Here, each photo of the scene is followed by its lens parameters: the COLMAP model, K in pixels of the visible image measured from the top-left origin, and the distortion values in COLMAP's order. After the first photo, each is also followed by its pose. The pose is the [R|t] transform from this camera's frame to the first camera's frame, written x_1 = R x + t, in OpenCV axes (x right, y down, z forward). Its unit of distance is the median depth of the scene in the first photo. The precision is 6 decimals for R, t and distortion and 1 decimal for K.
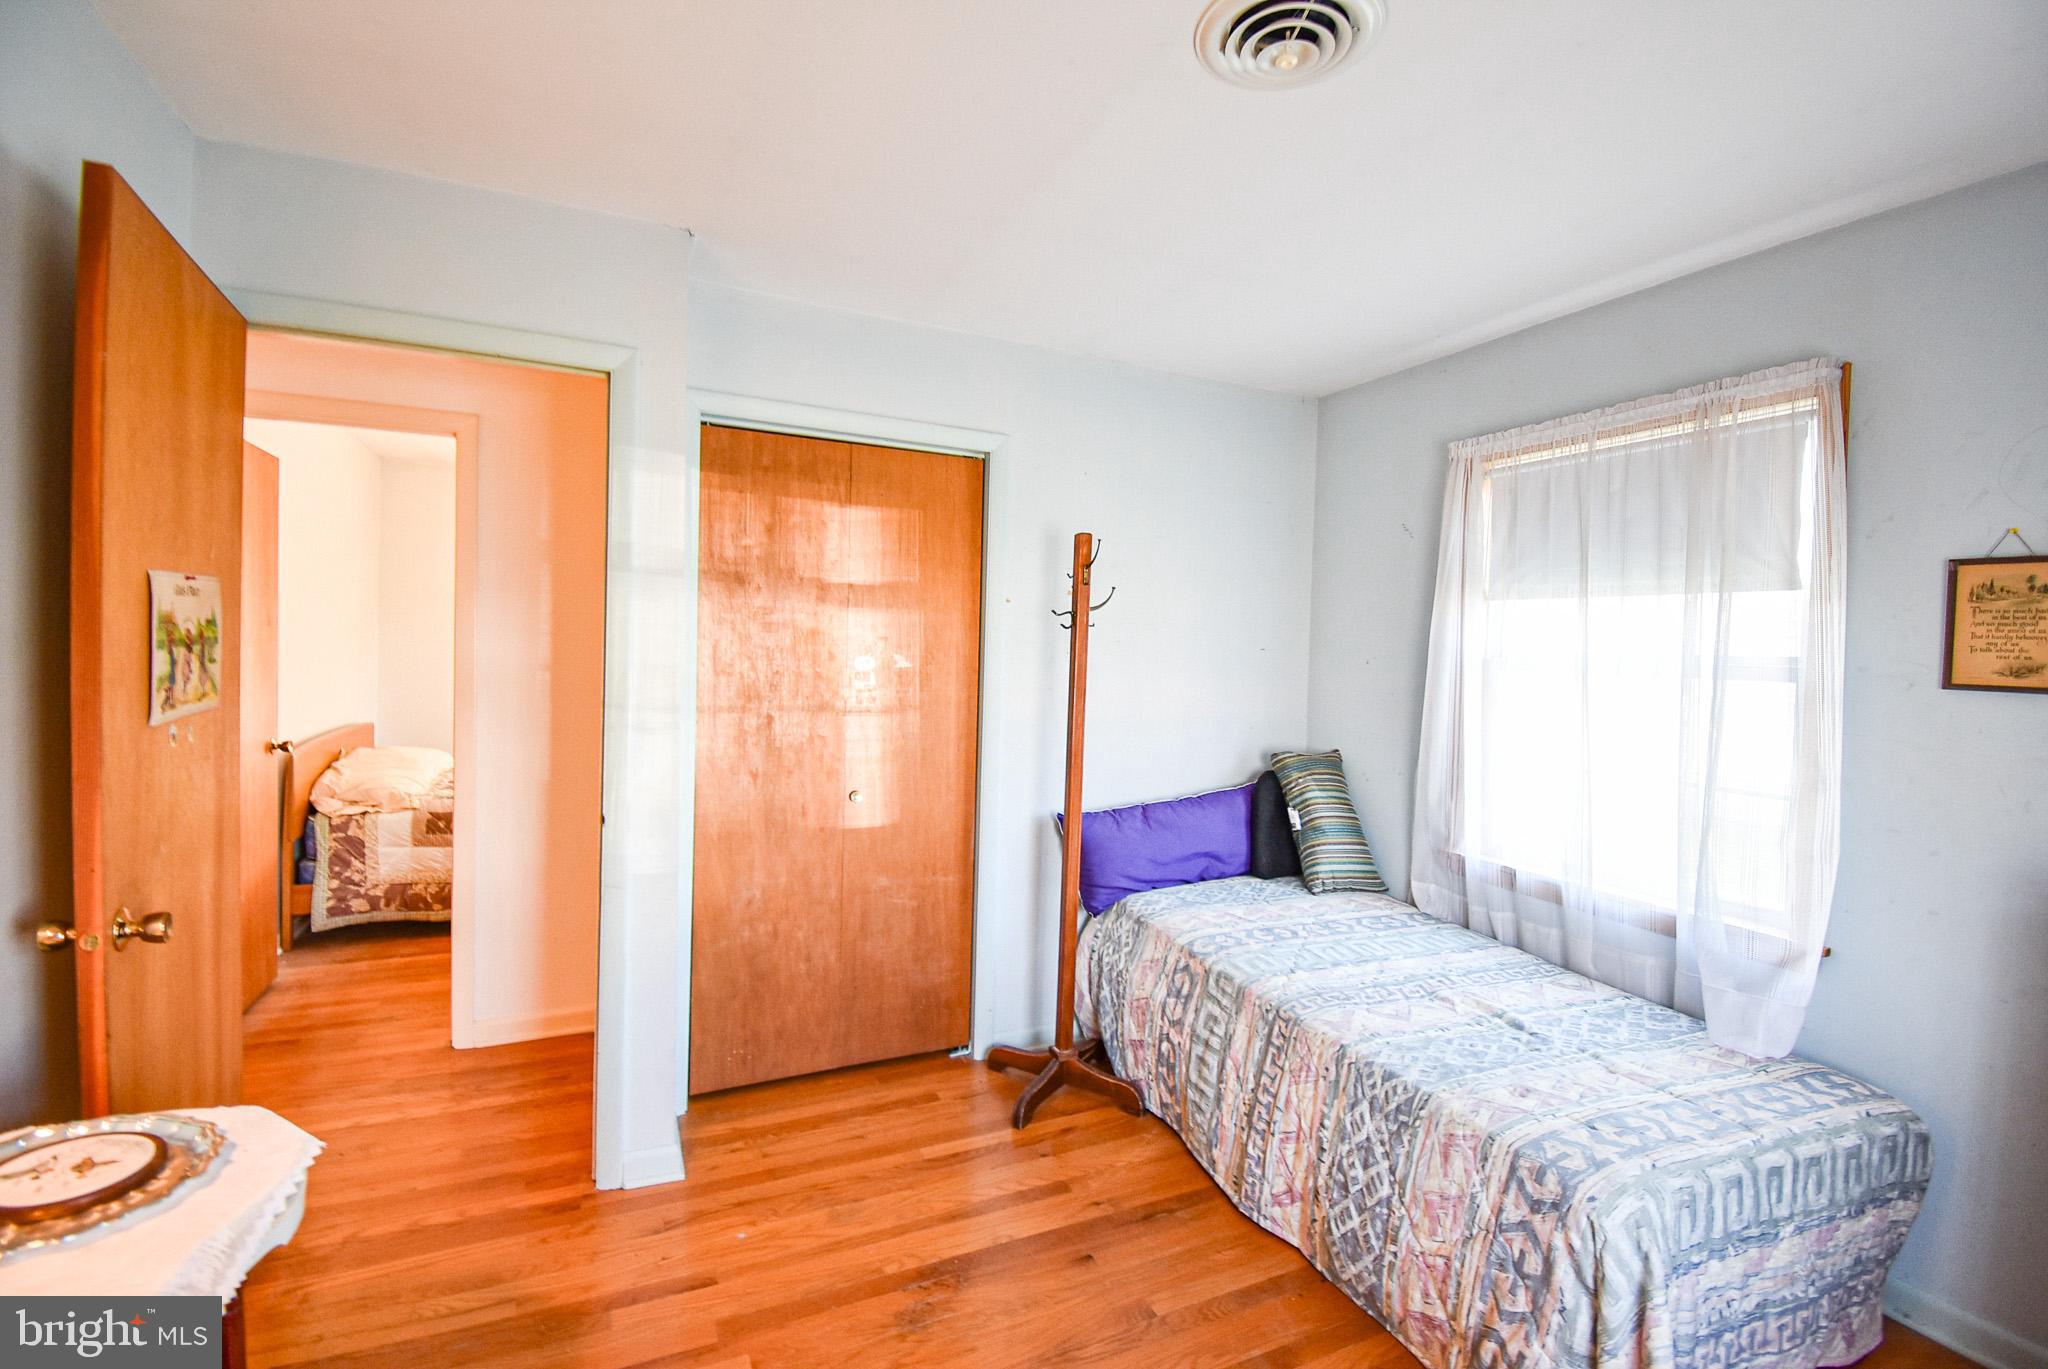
lens RADIAL K [[903.5, 0, 1034.1], [0, 903.5, 667.0], [0, 0, 1]] dist [0.019058, -0.023697]
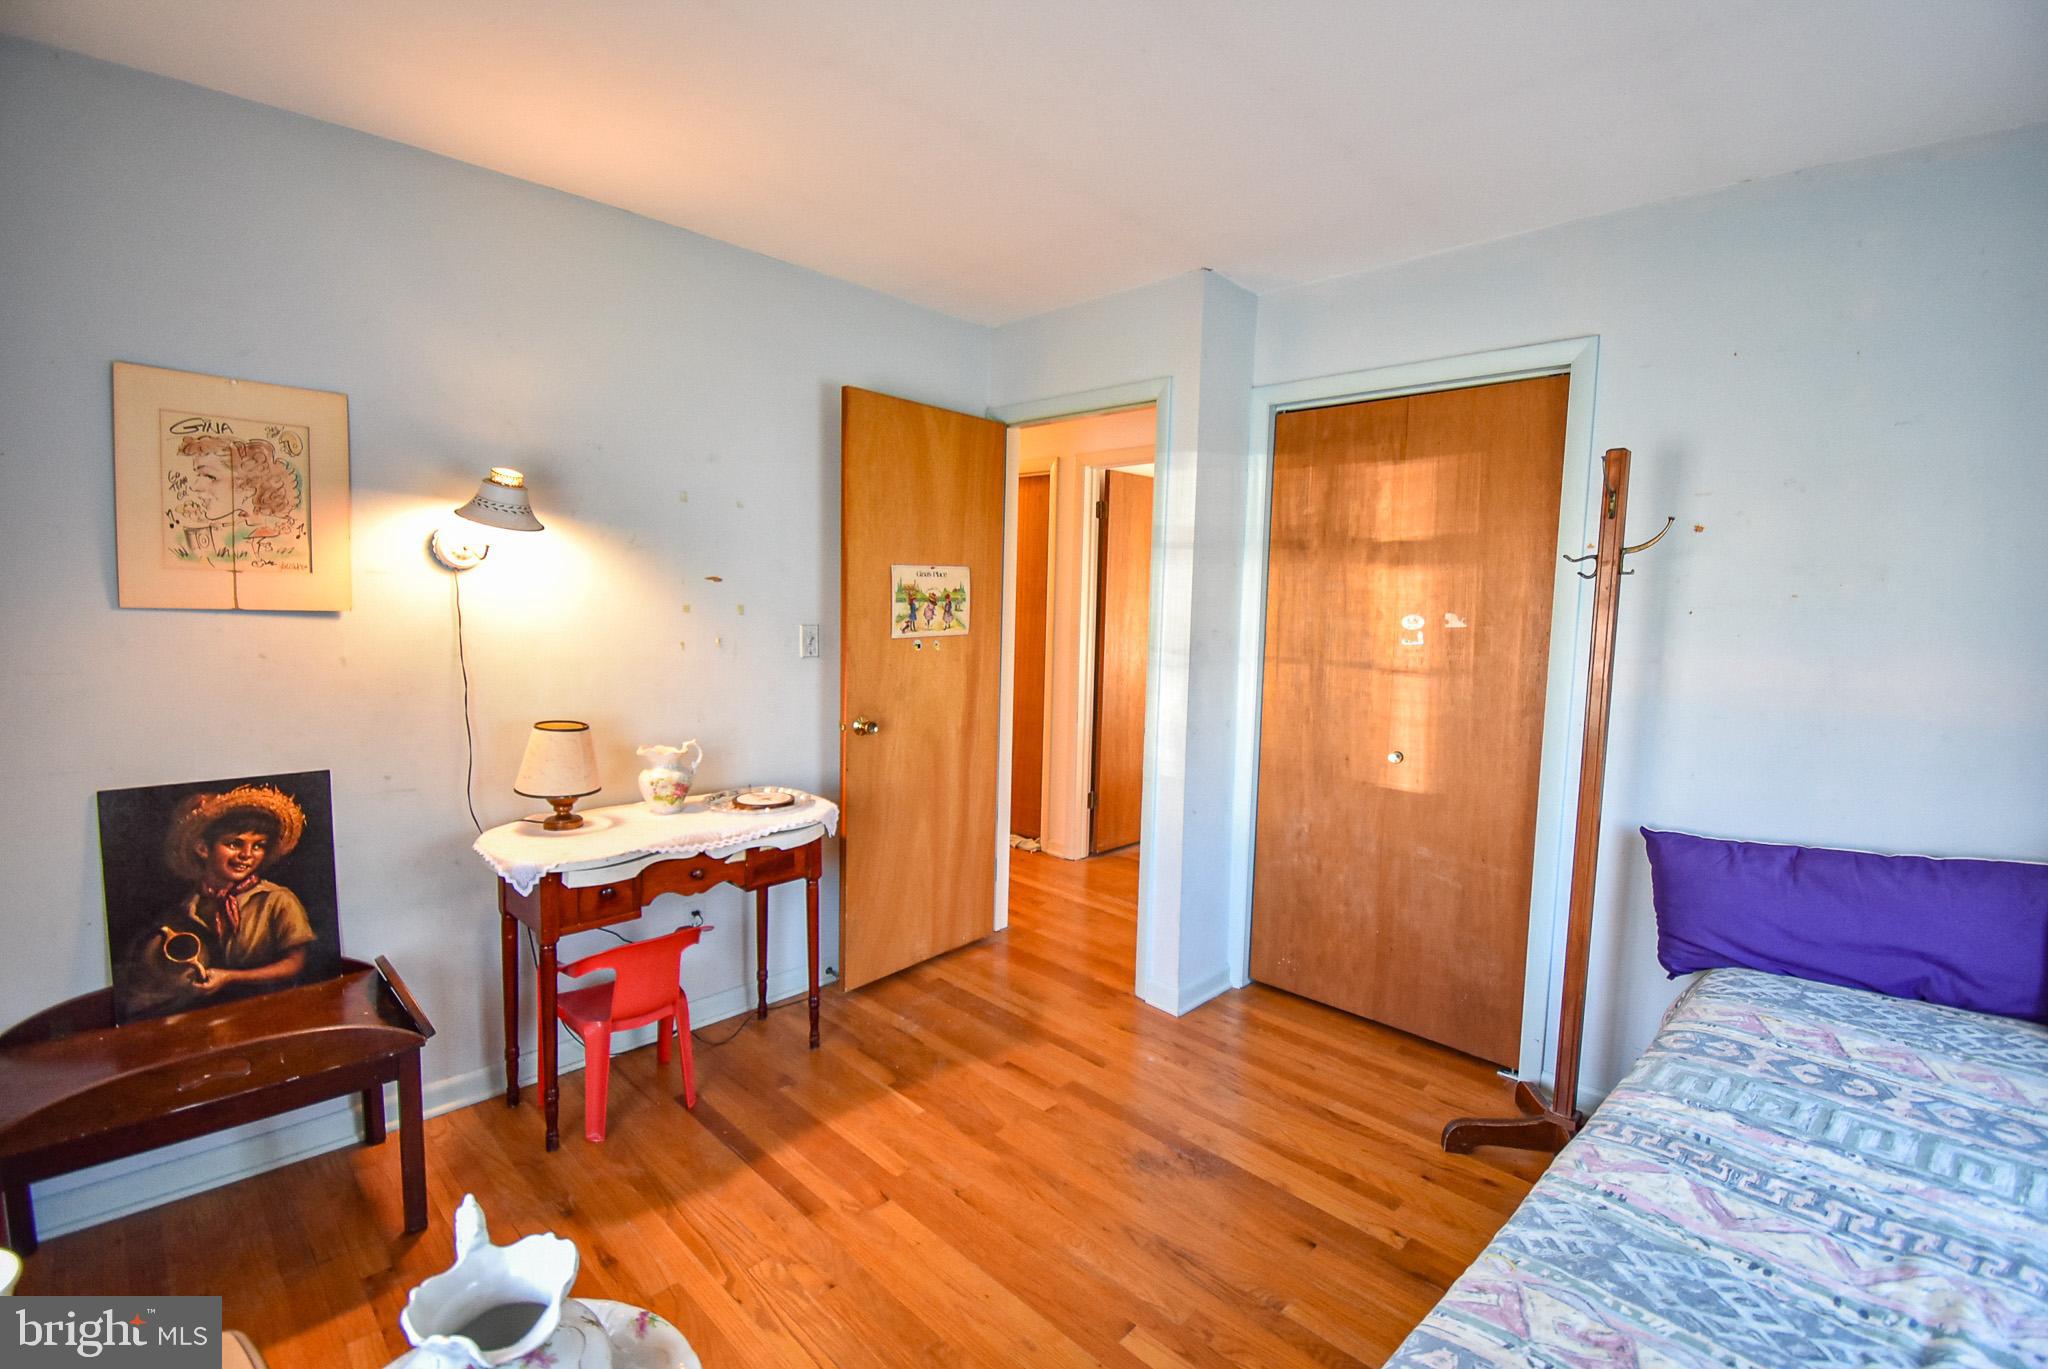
lens RADIAL K [[903.5, 0, 1034.1], [0, 903.5, 667.0], [0, 0, 1]] dist [0.019058, -0.023697]
pose [[0.351796, 0.052998, -0.934575, 0.592778], [-0.033297, 0.998473, 0.044088, 0.014628], [0.935484, 0.015609, 0.353024, 0.285077]]
